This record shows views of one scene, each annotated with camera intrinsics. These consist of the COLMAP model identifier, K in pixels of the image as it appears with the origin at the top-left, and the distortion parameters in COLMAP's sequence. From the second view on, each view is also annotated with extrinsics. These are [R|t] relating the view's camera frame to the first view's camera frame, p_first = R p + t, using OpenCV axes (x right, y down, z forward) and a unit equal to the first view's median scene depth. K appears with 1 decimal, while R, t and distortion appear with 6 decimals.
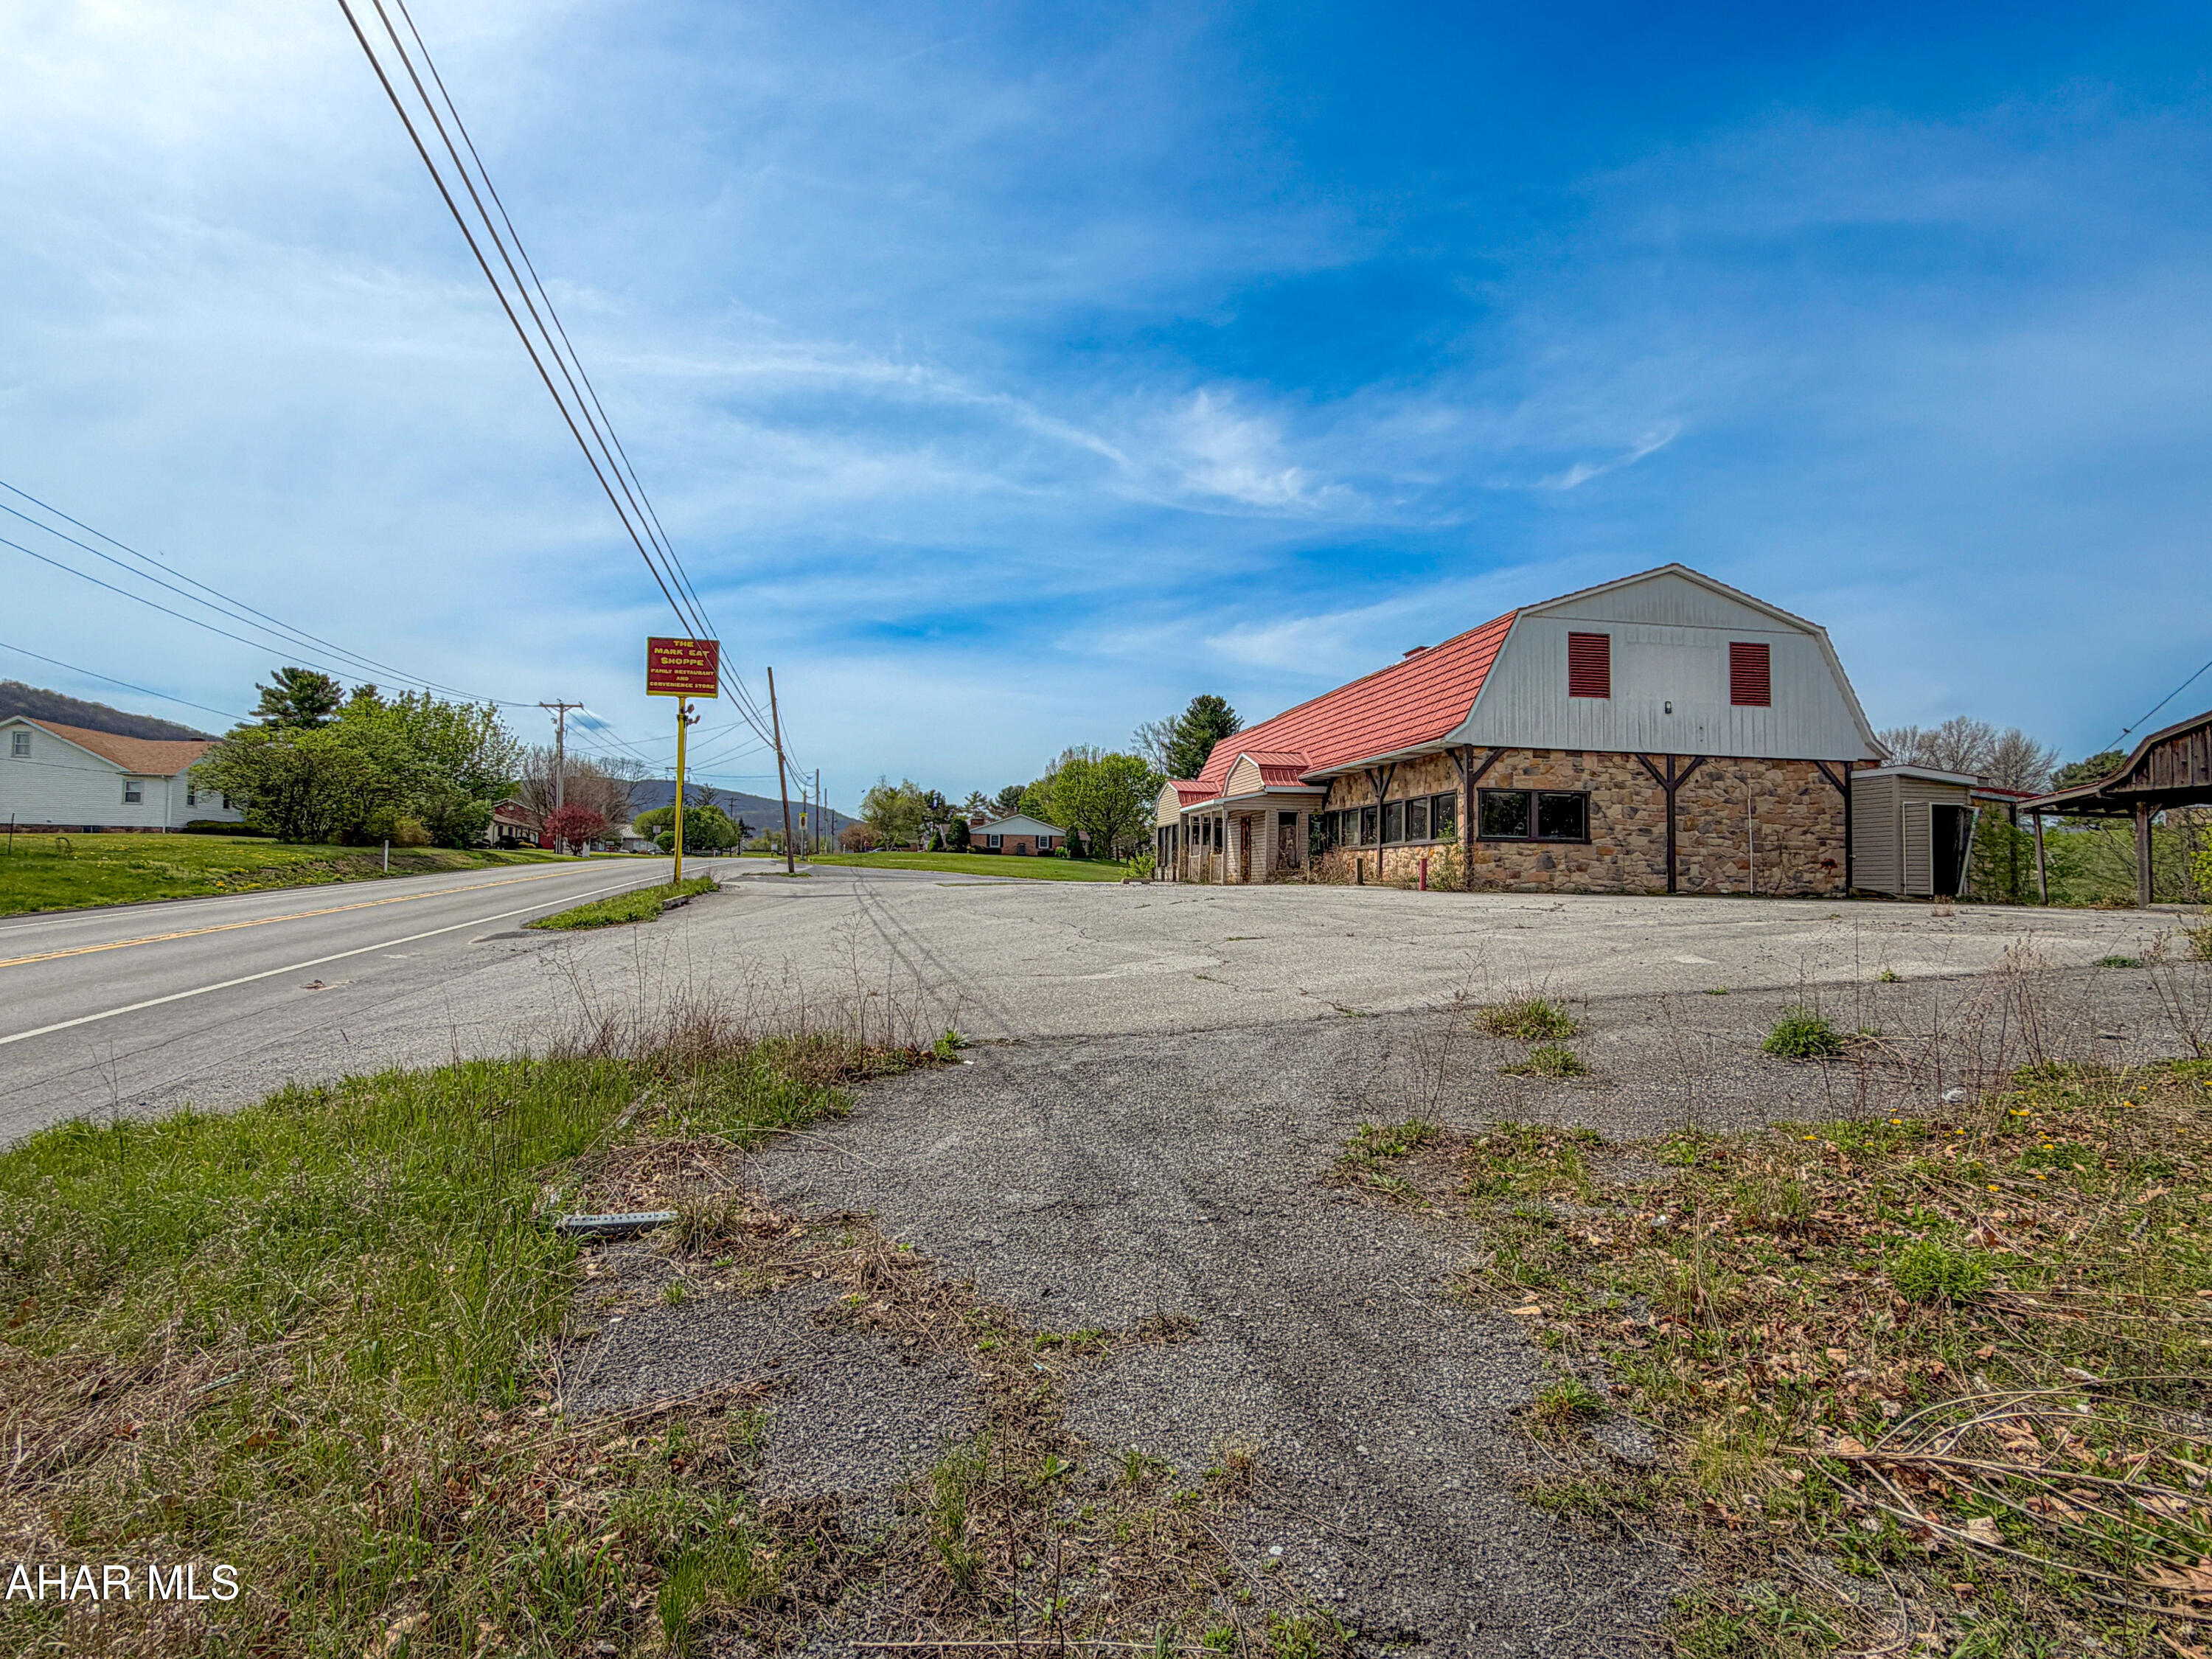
lens RADIAL K [[1240.8, 0, 1072.4], [0, 1240.8, 833.8], [0, 0, 1]] dist [-0.003177, -0.000120]
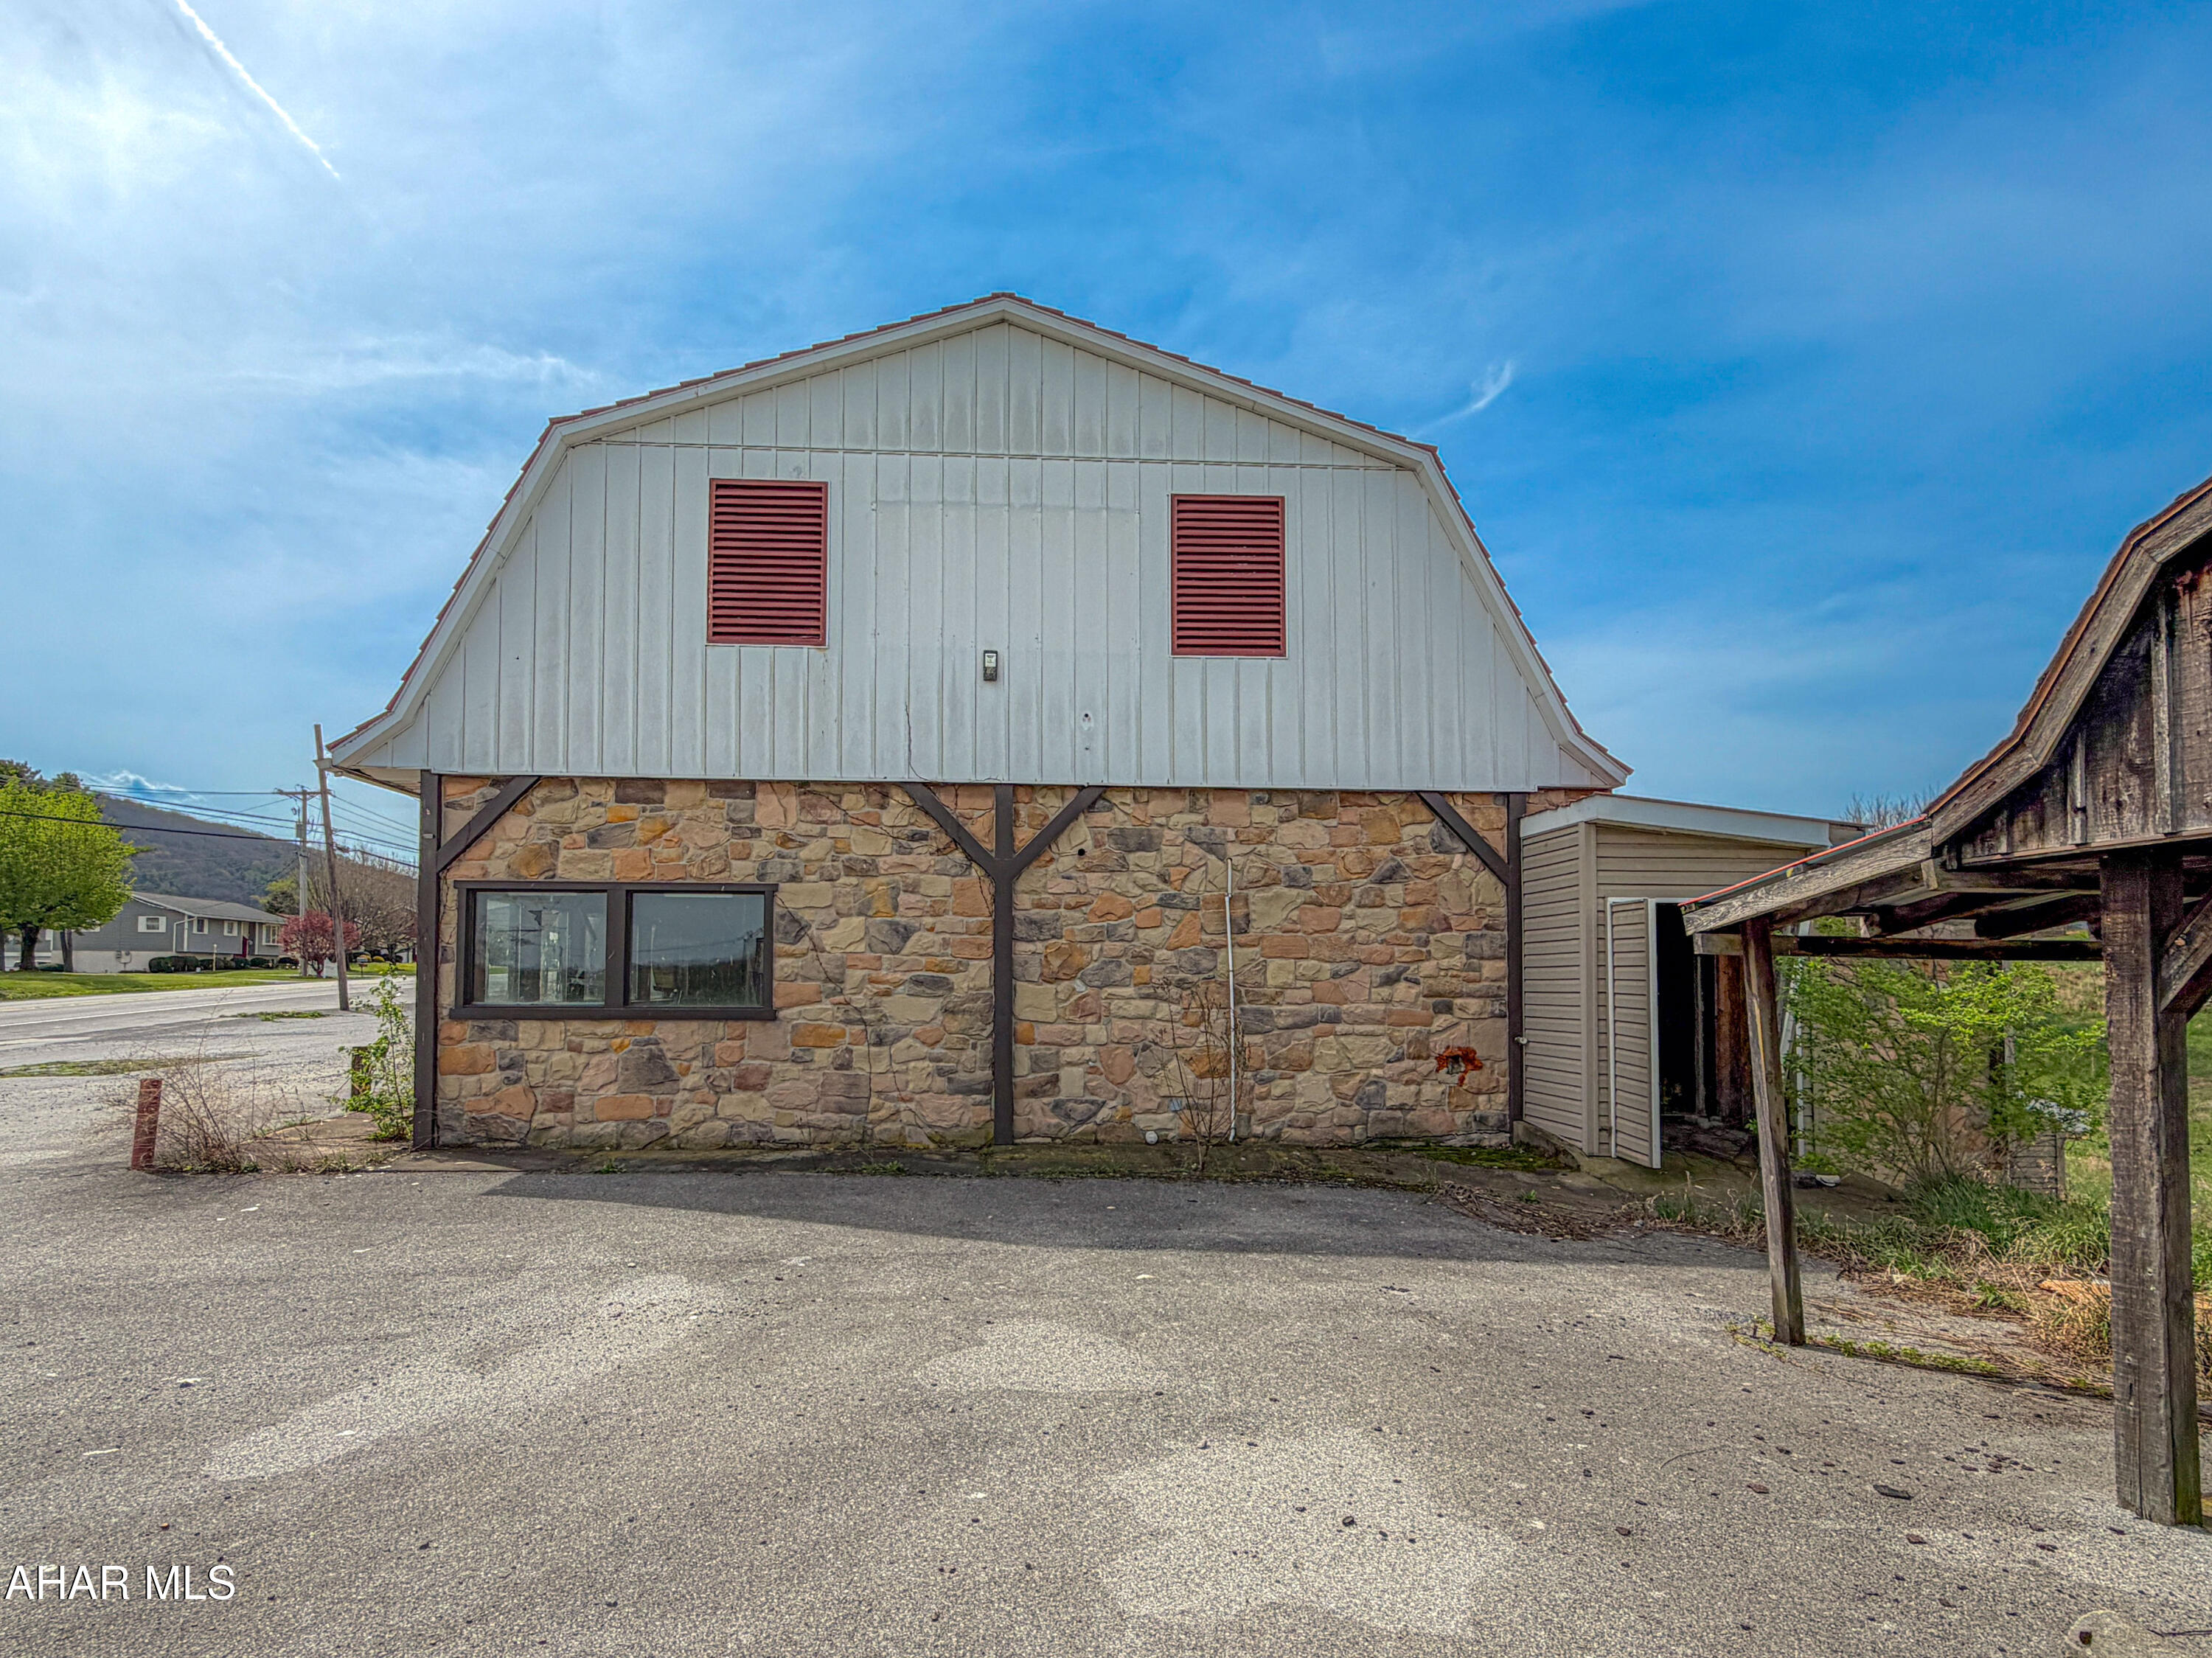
lens RADIAL K [[1219.4, 0, 1100.1], [0, 1219.4, 916.6], [0, 0, 1]] dist [0.000899, -0.000598]
pose [[0.992520, -0.014439, -0.121227, 0.552600], [0.014227, 0.999895, -0.002611, -0.021246], [0.121252, 0.000867, 0.992621, 0.615482]]
